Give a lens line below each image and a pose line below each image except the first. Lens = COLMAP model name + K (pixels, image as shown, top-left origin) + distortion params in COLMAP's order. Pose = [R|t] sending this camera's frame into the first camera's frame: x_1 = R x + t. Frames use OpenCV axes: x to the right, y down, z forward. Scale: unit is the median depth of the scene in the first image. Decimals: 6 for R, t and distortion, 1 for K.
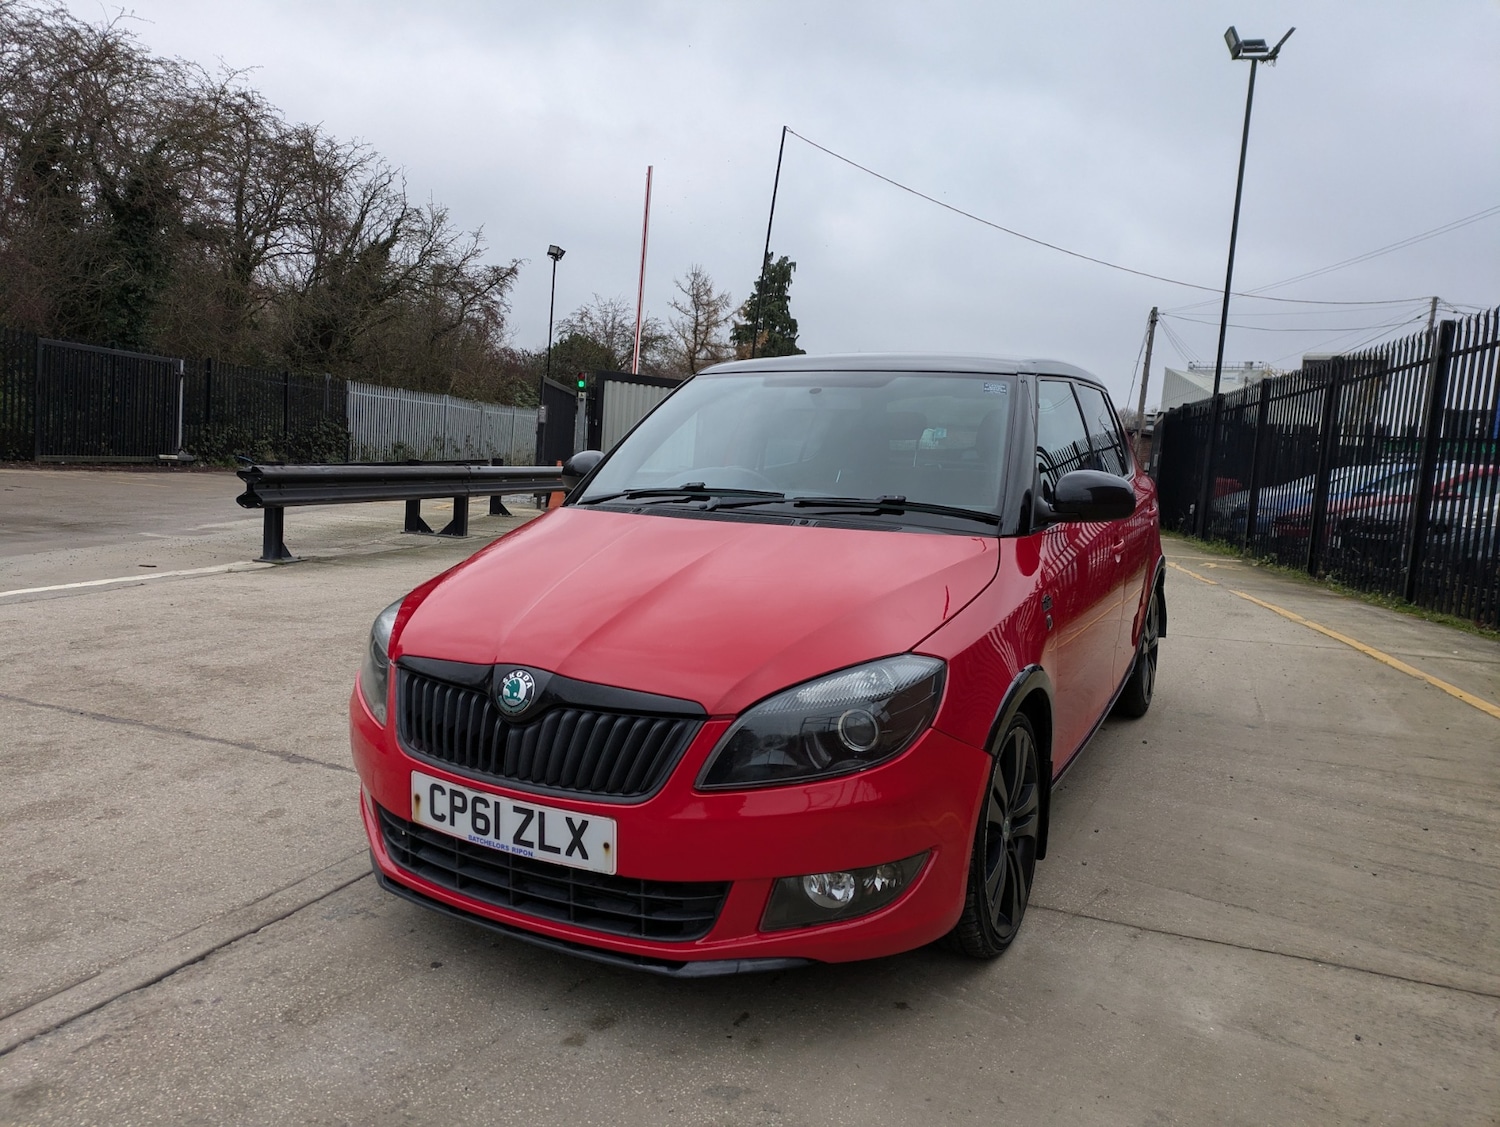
lens RADIAL K [[1097.9, 0, 707.6], [0, 1097.9, 558.4], [0, 0, 1]] dist [0.066785, -0.048092]
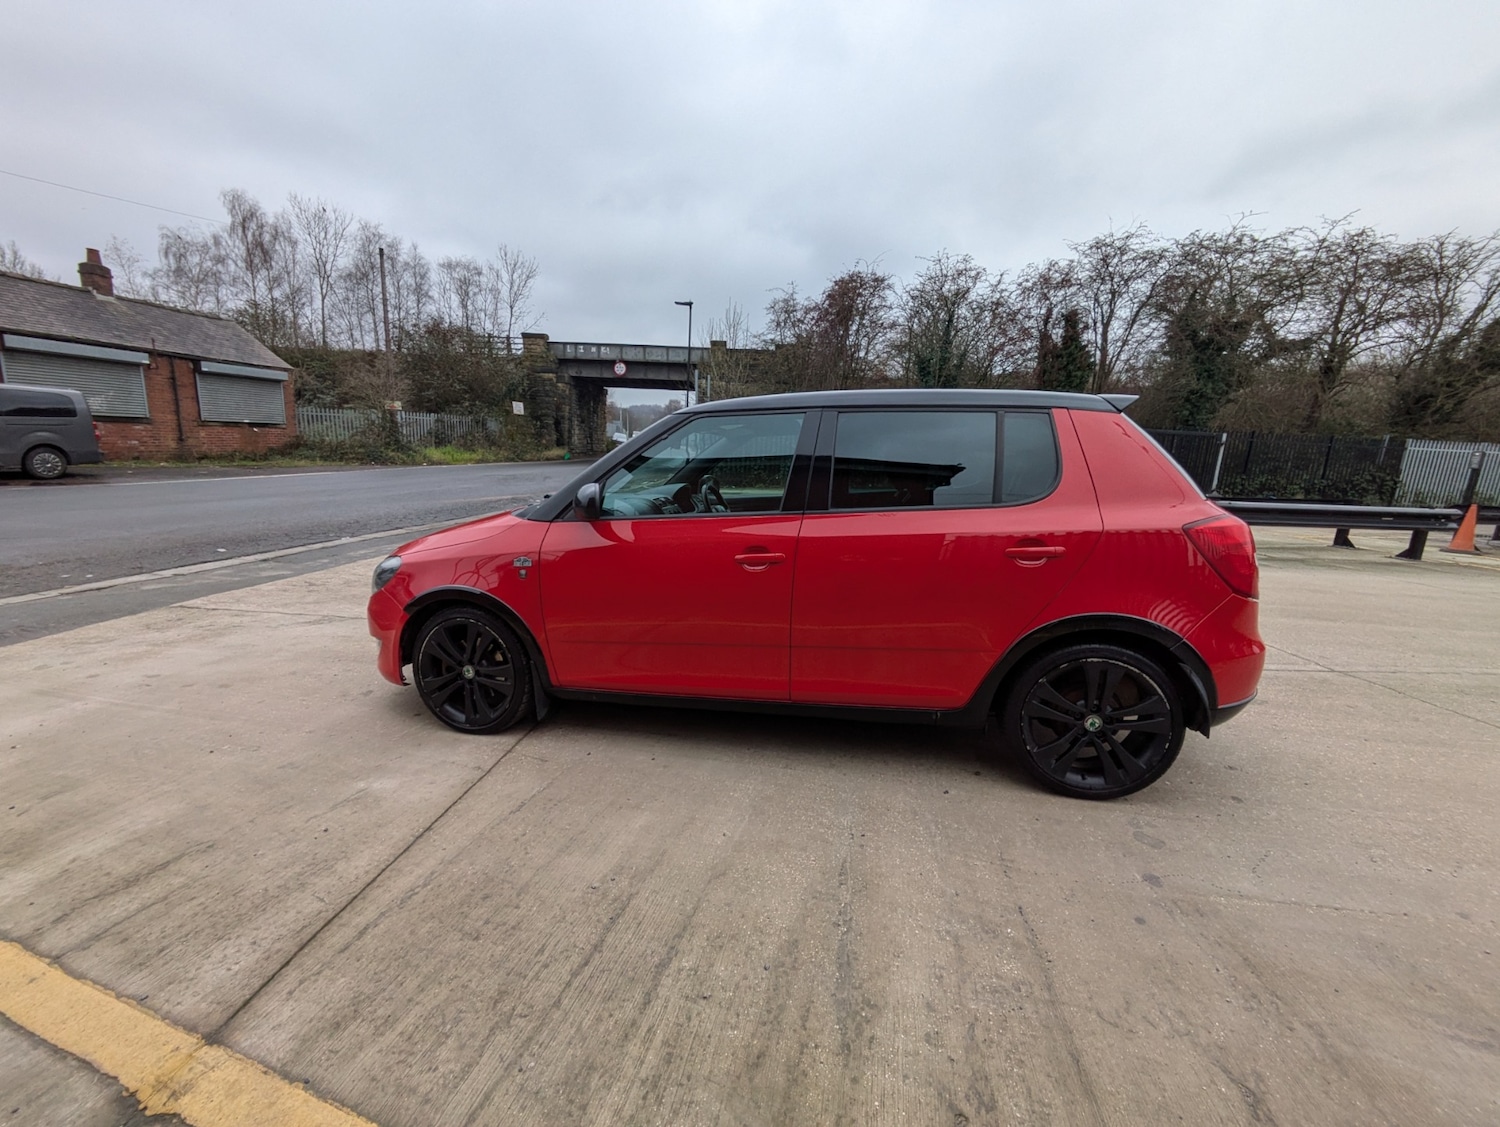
lens RADIAL K [[594.1, 0, 750.0], [0, 594.1, 563.5], [0, 0, 1]] dist [-0.000620, 0.000797]
pose [[0.283426, 0.137544, -0.949079, 0.238791], [-0.115529, 0.987351, 0.108590, -0.017654], [0.952010, 0.078869, 0.295731, 0.205707]]
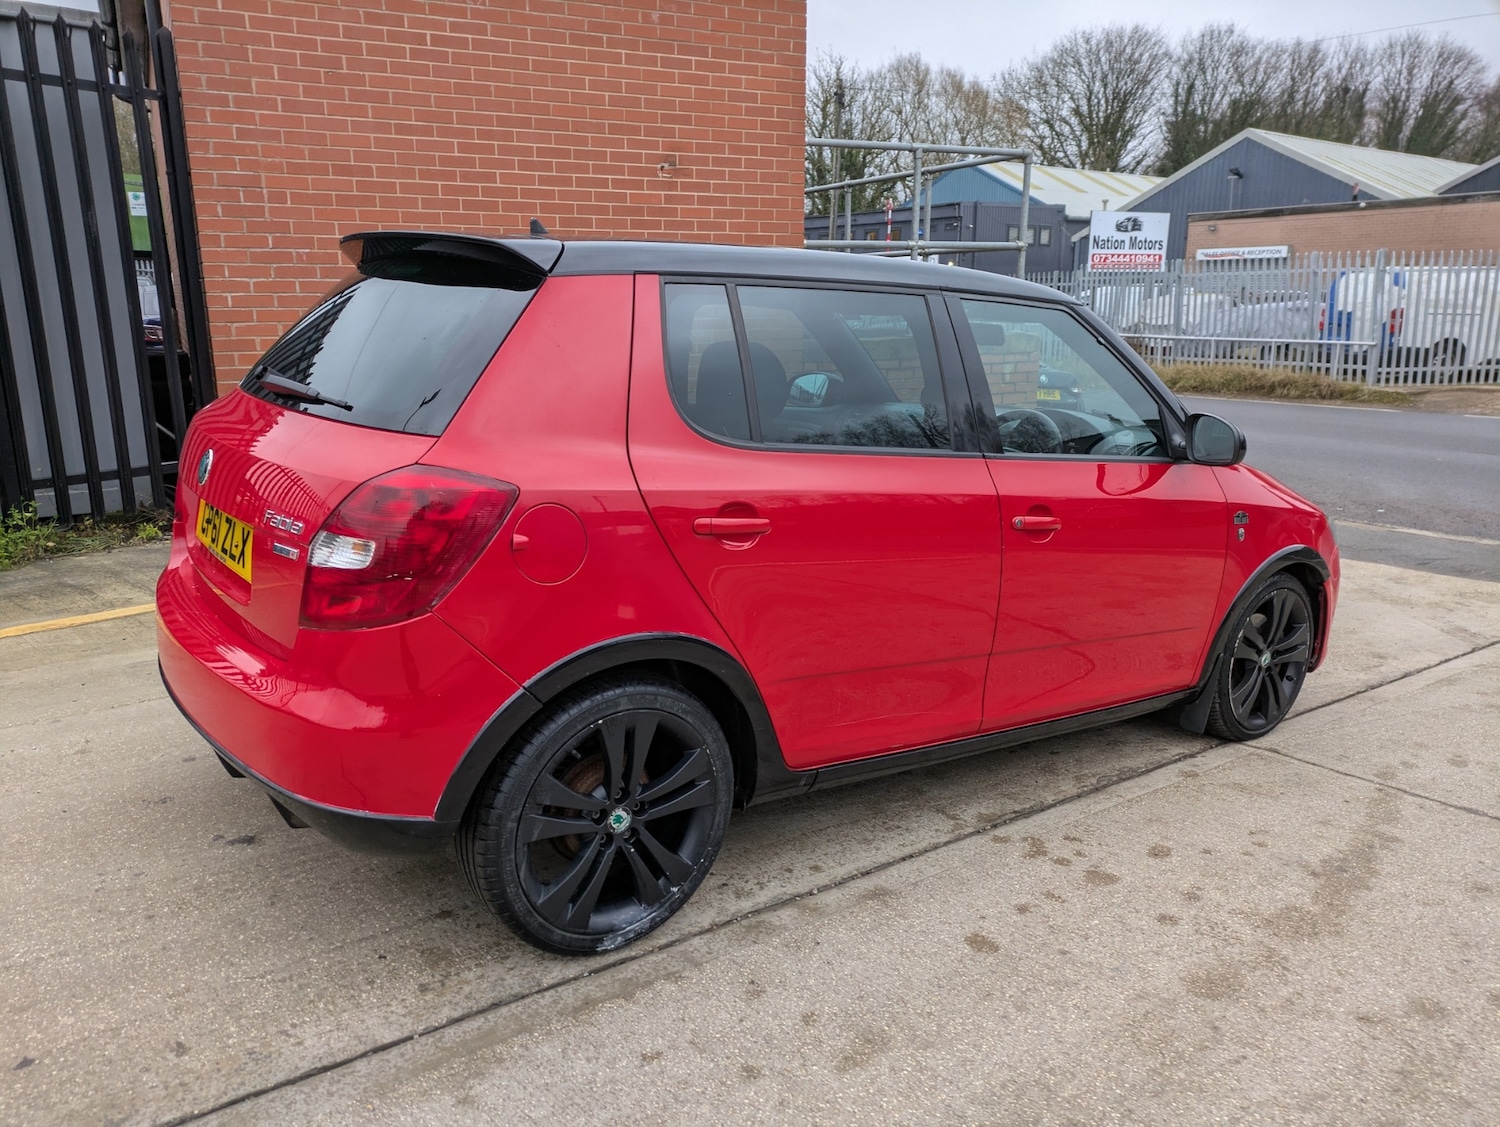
lens RADIAL K [[1090.7, 0, 711.0], [0, 1090.7, 560.5], [0, 0, 1]] dist [0.072602, -0.069877]
pose [[-0.894740, -0.167186, 0.414113, -0.035459], [-0.019999, 0.941352, 0.336834, -0.069618], [-0.446140, 0.293097, -0.845608, 0.497920]]
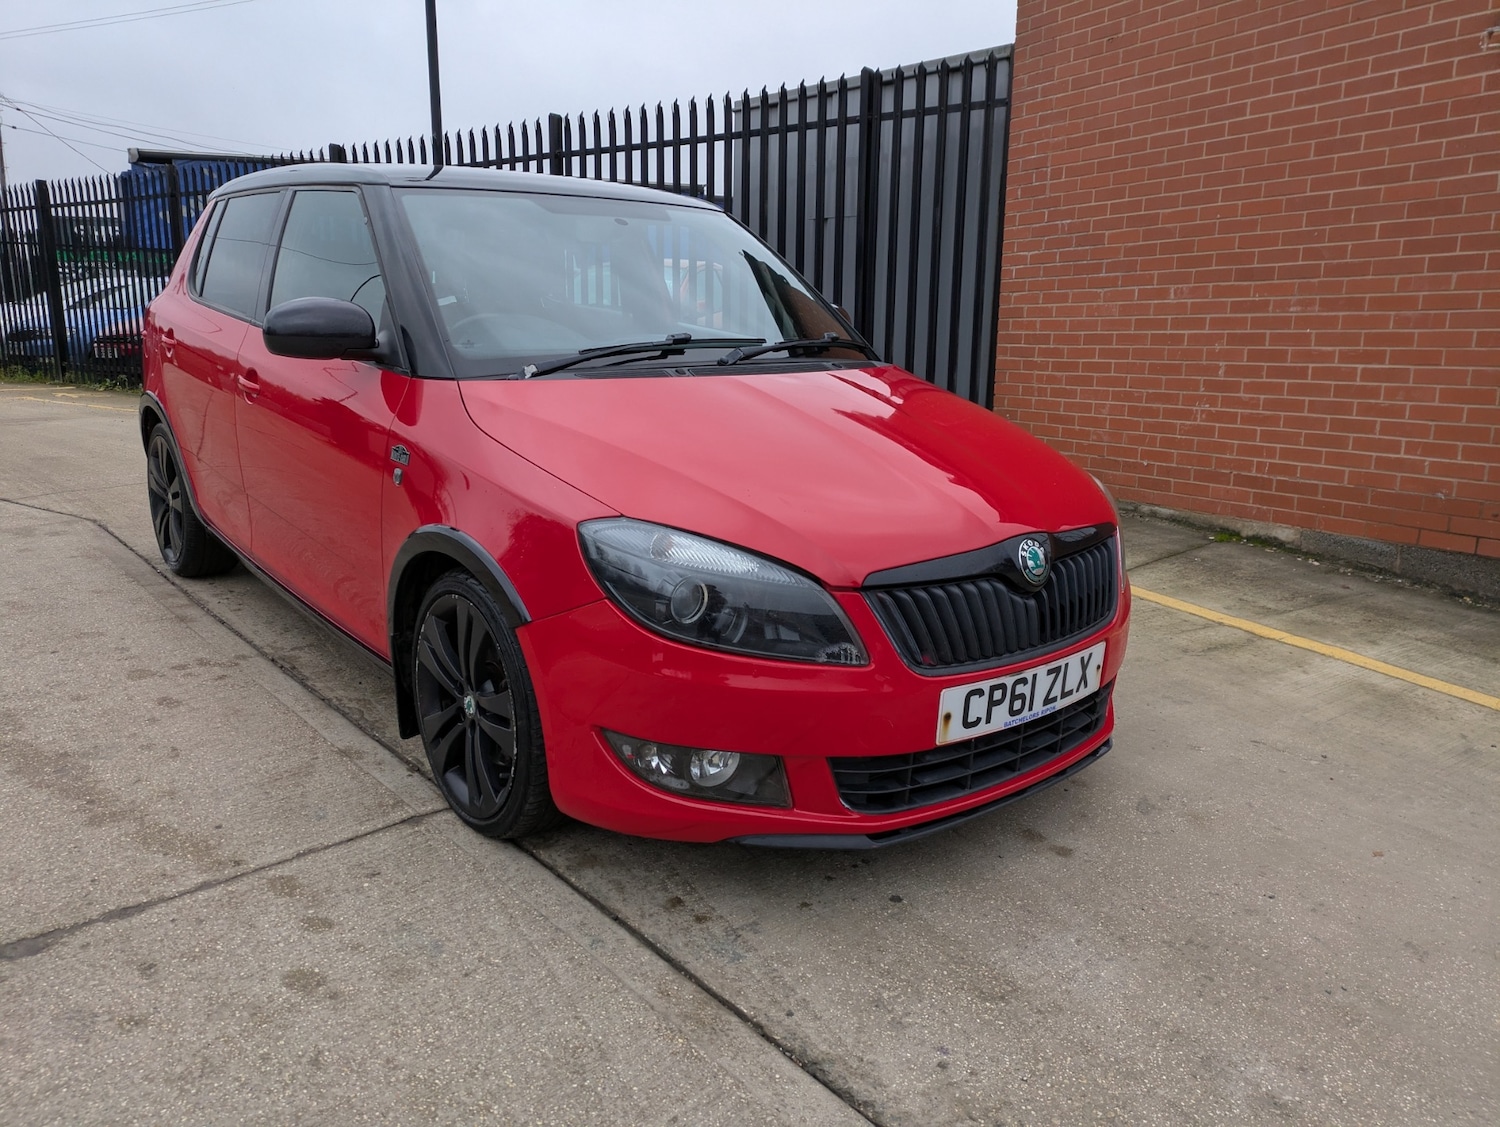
lens RADIAL K [[1099.9, 0, 755.5], [0, 1099.9, 545.7], [0, 0, 1]] dist [0.047242, -0.024135]
pose [[0.364129, -0.238309, 0.900344, -0.173927], [0.093476, 0.971180, 0.219254, -0.019617], [-0.926646, 0.004324, 0.375911, 0.131793]]
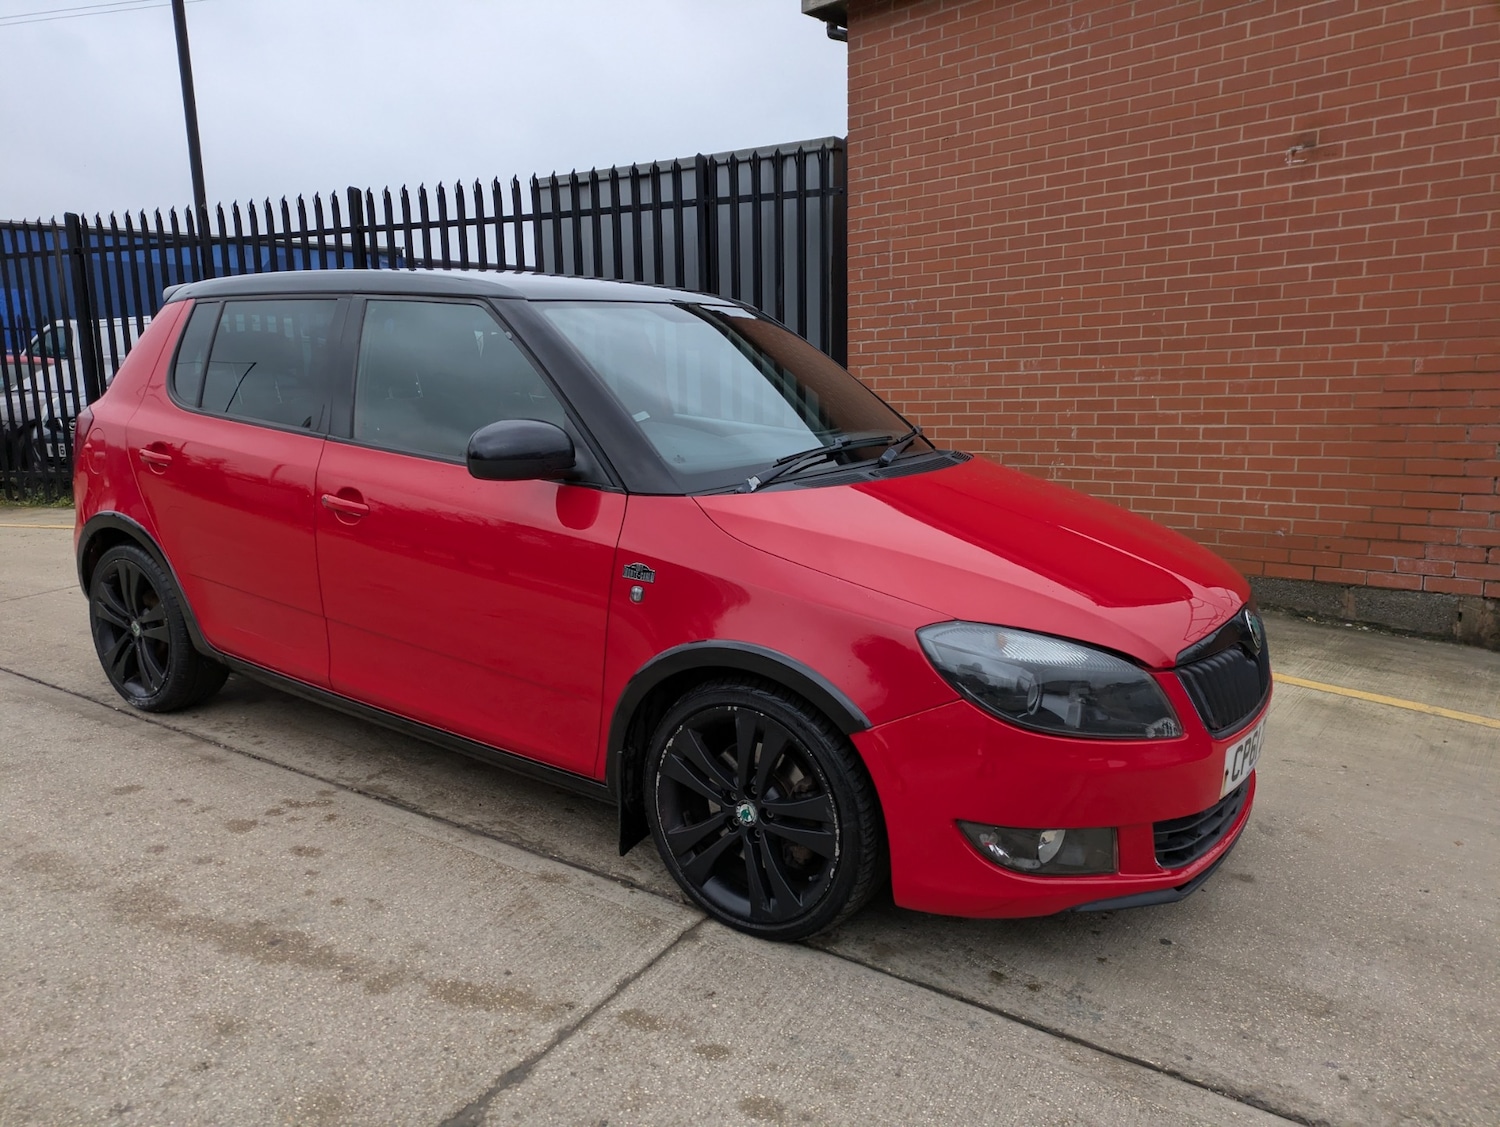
lens RADIAL K [[1090.5, 0, 718.2], [0, 1090.5, 570.7], [0, 0, 1]] dist [0.078653, -0.078311]
pose [[0.108938, -0.231682, 0.966673, -0.199686], [0.112036, 0.969126, 0.219644, -0.037156], [-0.987715, 0.084375, 0.131531, 0.211547]]
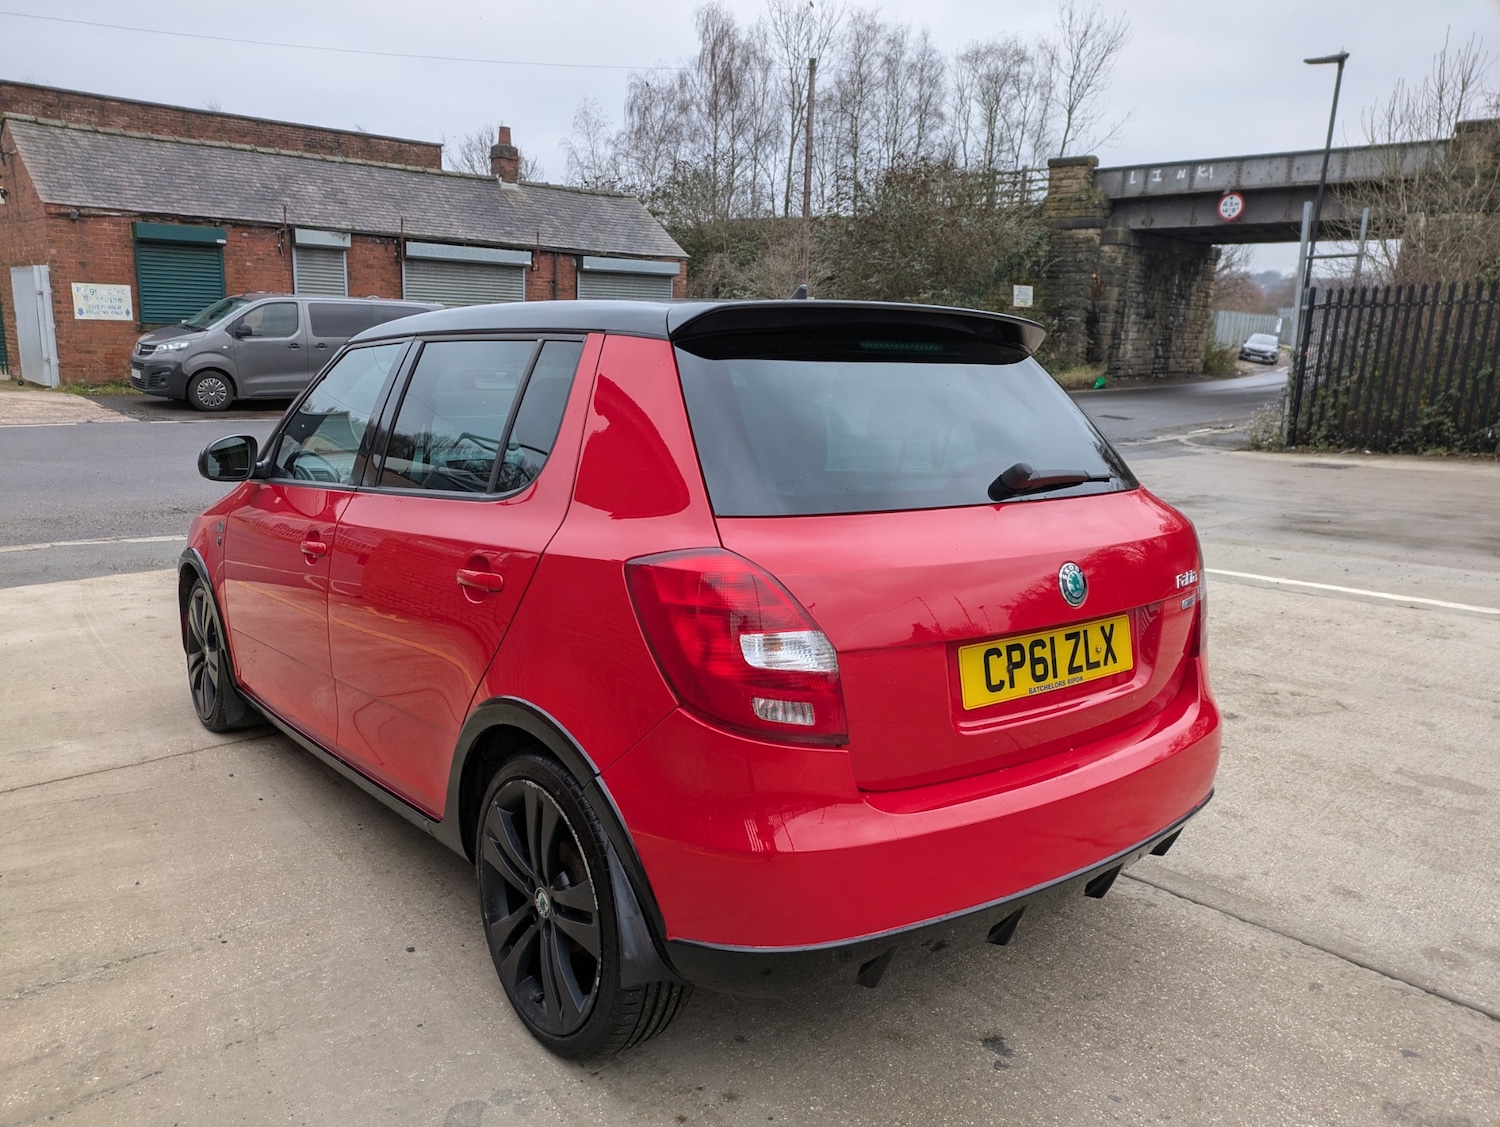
lens RADIAL K [[1094.8, 0, 714.4], [0, 1094.8, 566.6], [0, 0, 1]] dist [0.078280, -0.071915]
pose [[-0.400527, 0.119451, -0.908466, 0.250400], [-0.137814, 0.972334, 0.188608, -0.048051], [0.905862, 0.200742, -0.372984, 0.398018]]
